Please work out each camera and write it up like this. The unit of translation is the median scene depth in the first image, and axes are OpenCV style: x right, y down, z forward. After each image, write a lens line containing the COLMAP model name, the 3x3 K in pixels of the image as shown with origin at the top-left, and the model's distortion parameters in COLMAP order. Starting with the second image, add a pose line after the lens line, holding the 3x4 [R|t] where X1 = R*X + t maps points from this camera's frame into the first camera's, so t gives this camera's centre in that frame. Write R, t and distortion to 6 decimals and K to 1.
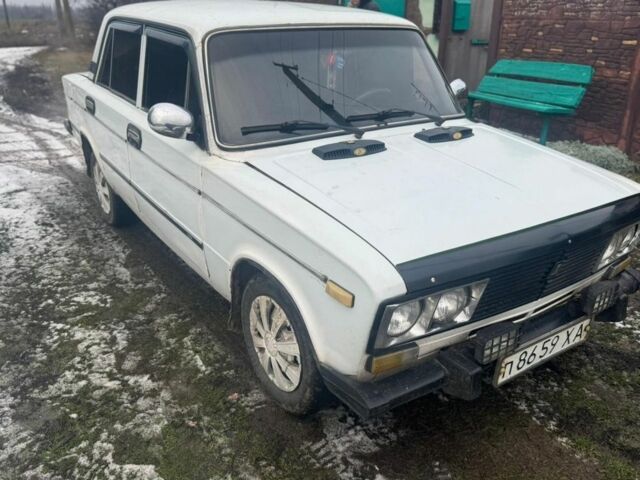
lens RADIAL K [[499.6, 0, 320.0], [0, 499.6, 240.0], [0, 0, 1]] dist [0.049747, -0.060149]
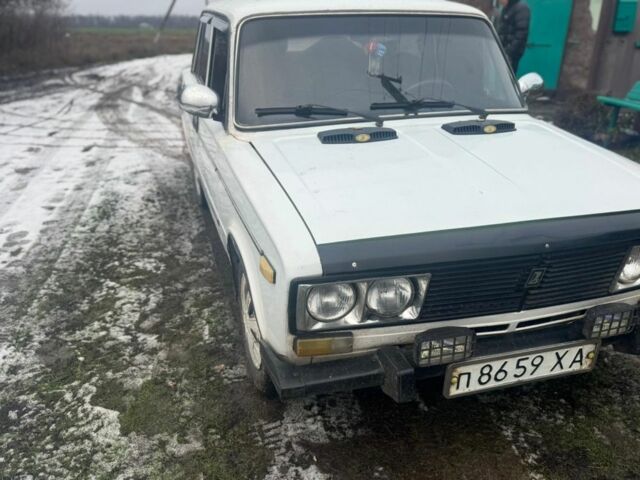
lens RADIAL K [[499.6, 0, 320.0], [0, 499.6, 240.0], [0, 0, 1]] dist [0.049747, -0.060149]
pose [[0.960204, 0.104184, -0.259142, 0.270388], [-0.106339, 0.994313, 0.005728, 0.023343], [0.258265, 0.022057, 0.965822, 0.049104]]
